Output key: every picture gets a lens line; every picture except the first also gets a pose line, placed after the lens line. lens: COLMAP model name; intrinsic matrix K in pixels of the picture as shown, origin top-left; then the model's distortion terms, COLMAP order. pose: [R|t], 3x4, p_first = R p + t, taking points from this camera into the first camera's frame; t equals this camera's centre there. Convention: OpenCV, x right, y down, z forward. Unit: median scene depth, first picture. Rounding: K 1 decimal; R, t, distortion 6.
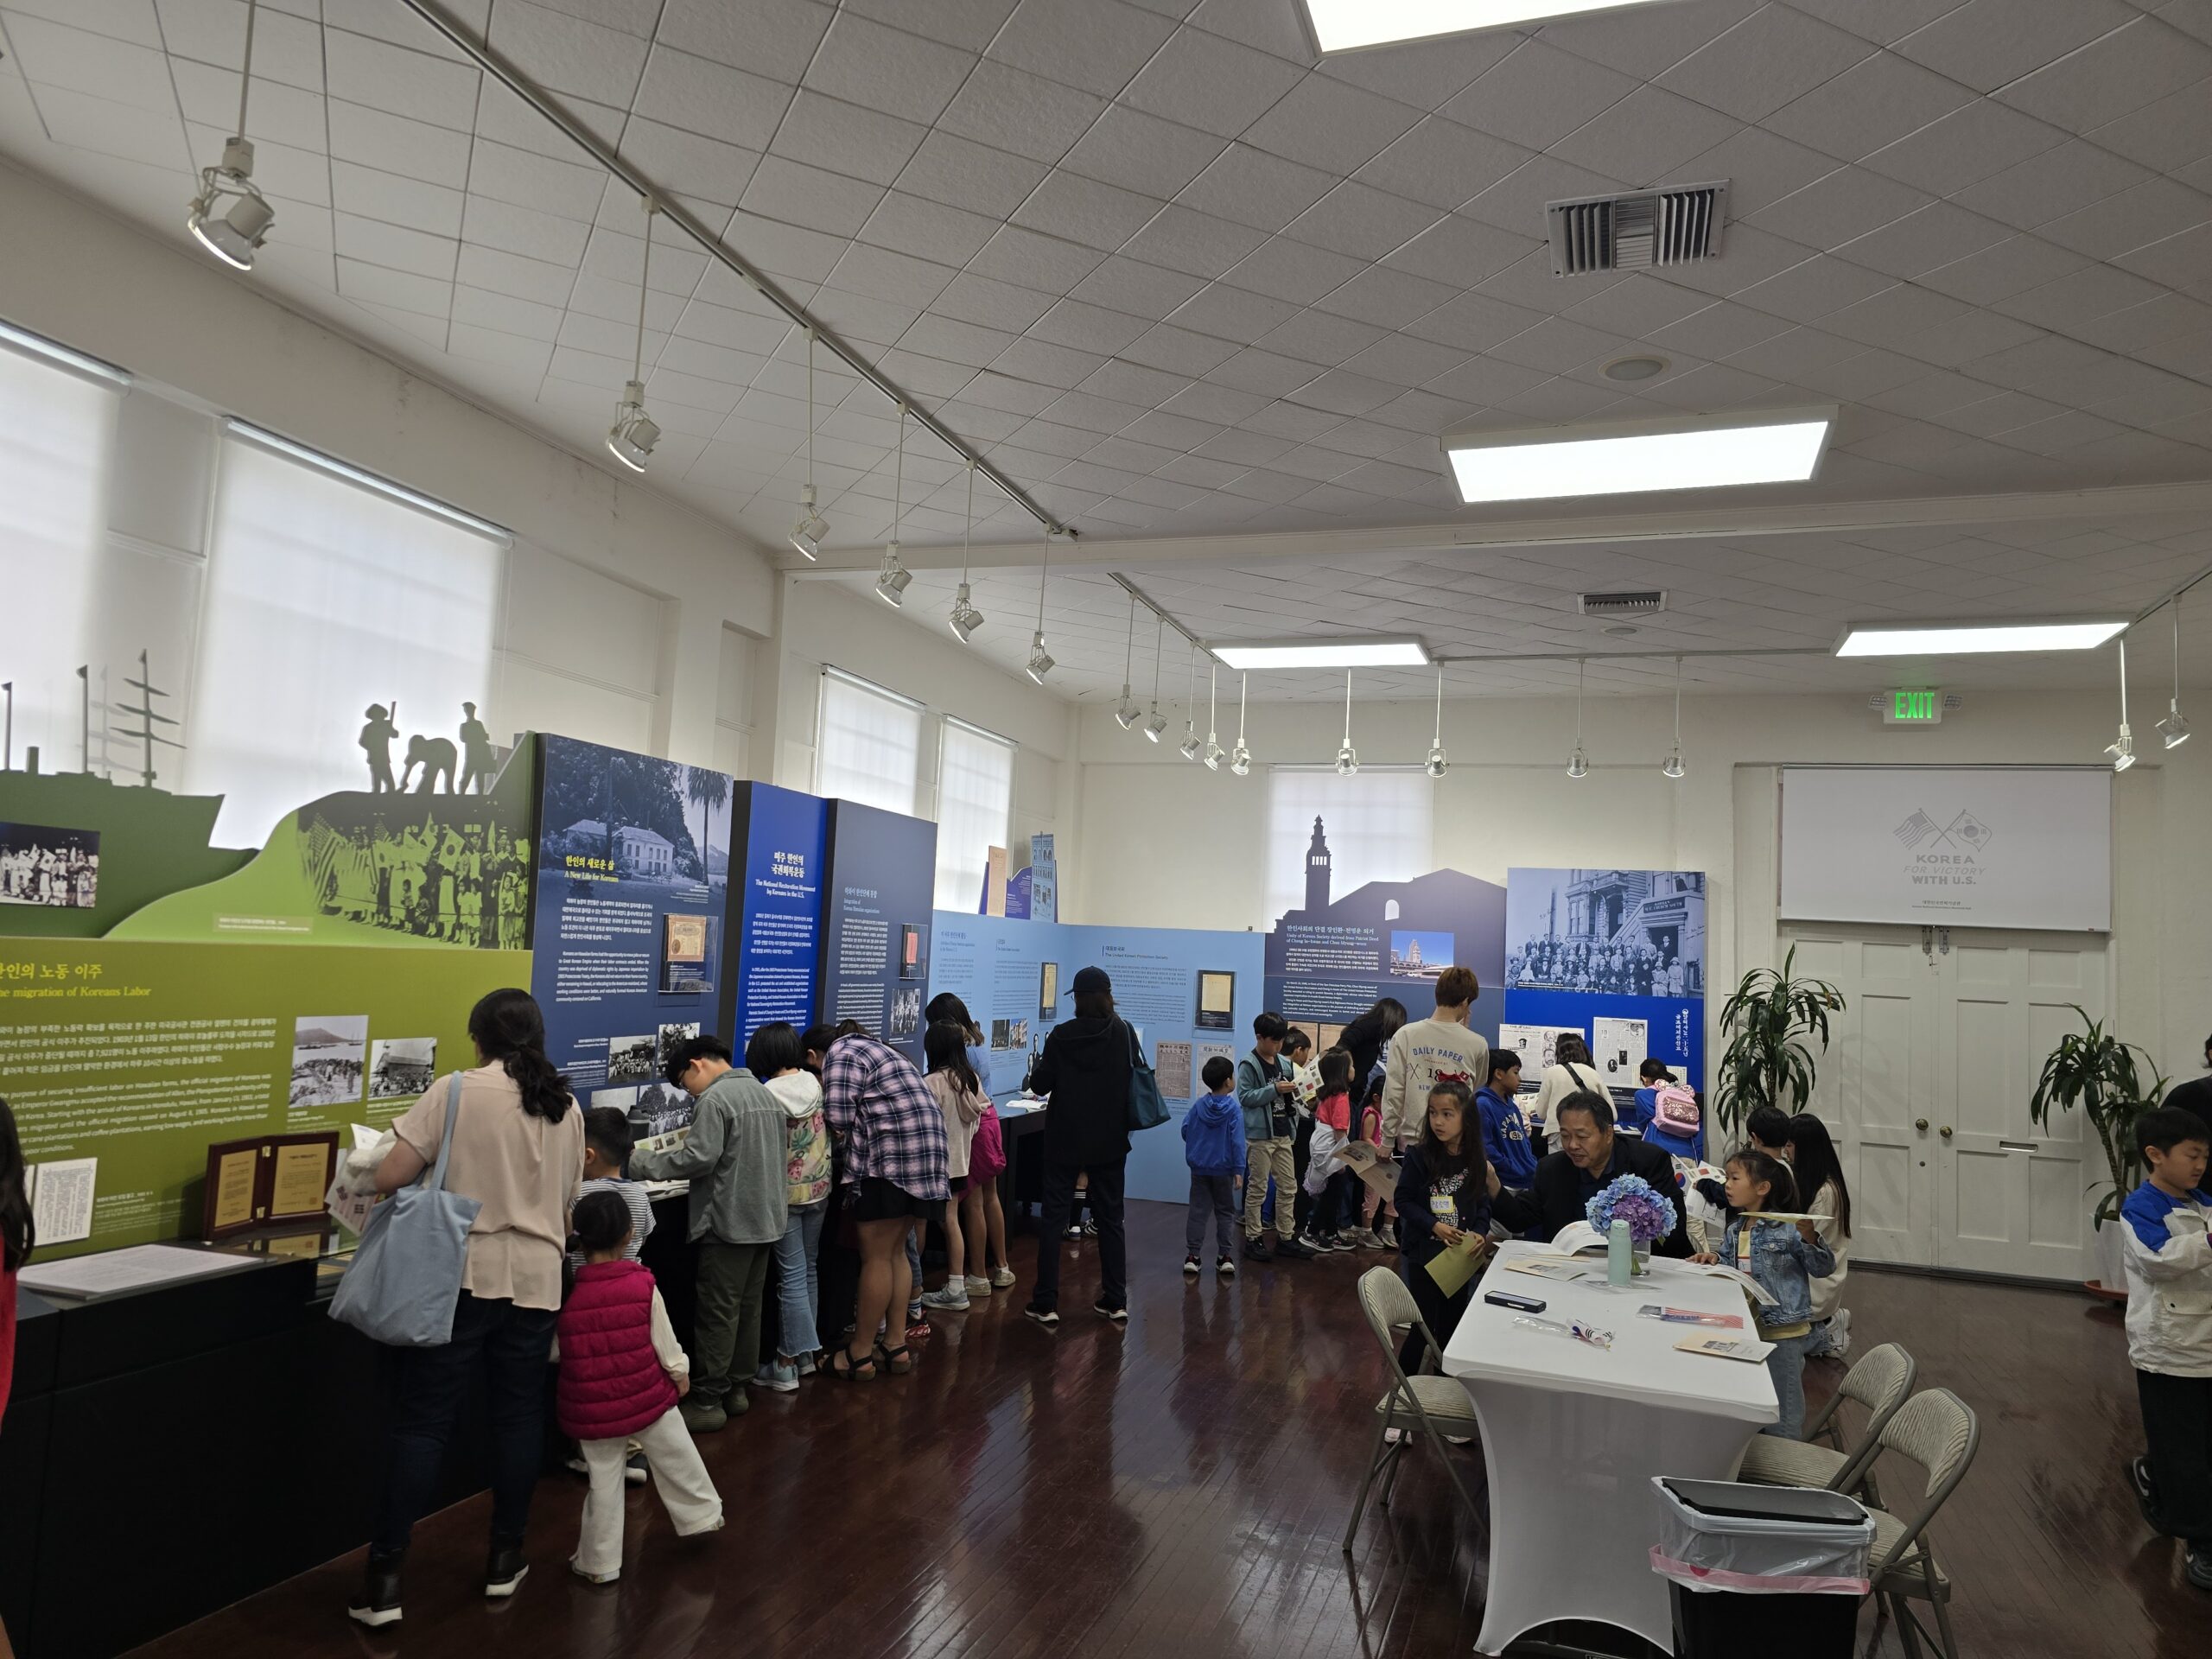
lens RADIAL K [[1465.0, 0, 1108.0], [0, 1465.0, 826.5], [0, 0, 1]] dist [0.010158, -0.012426]
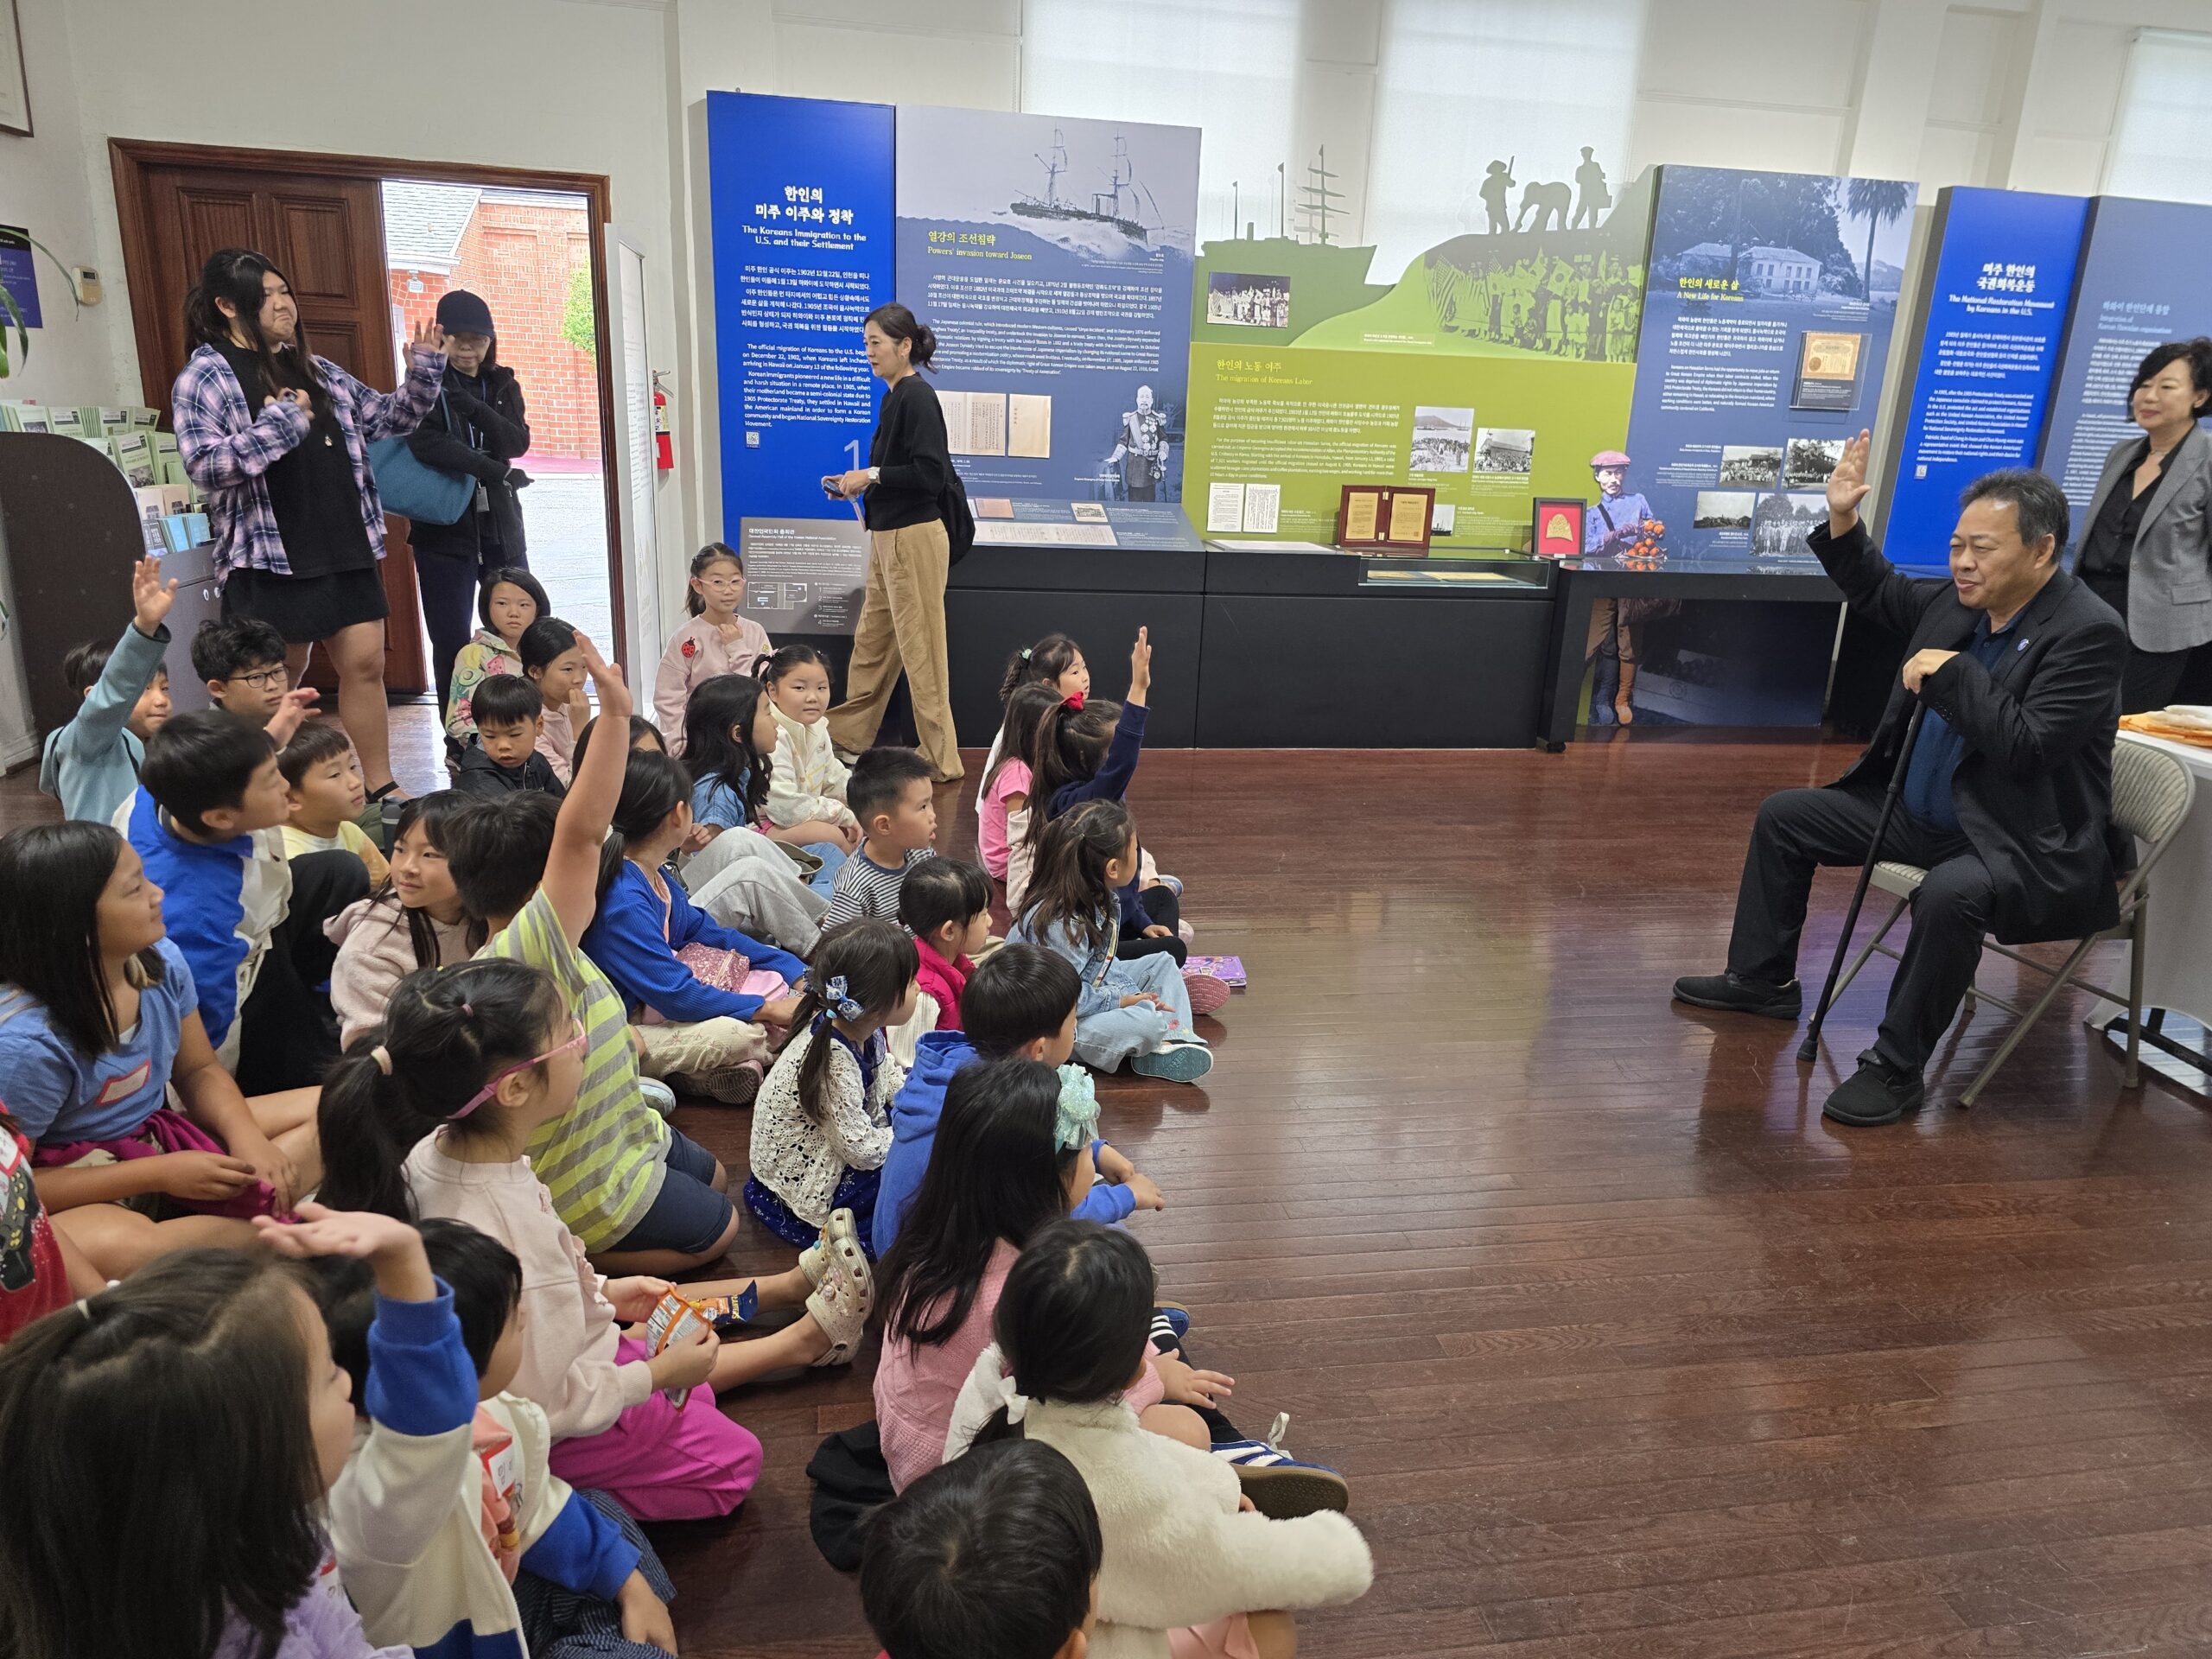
lens RADIAL K [[1465.0, 0, 1106.1], [0, 1465.0, 833.5], [0, 0, 1]] dist [0.010158, -0.012426]
pose [[0.467504, 0.229035, -0.853805, 0.527037], [0.058077, 0.955808, 0.288198, 0.082271], [0.882081, -0.184320, 0.433542, 0.025304]]
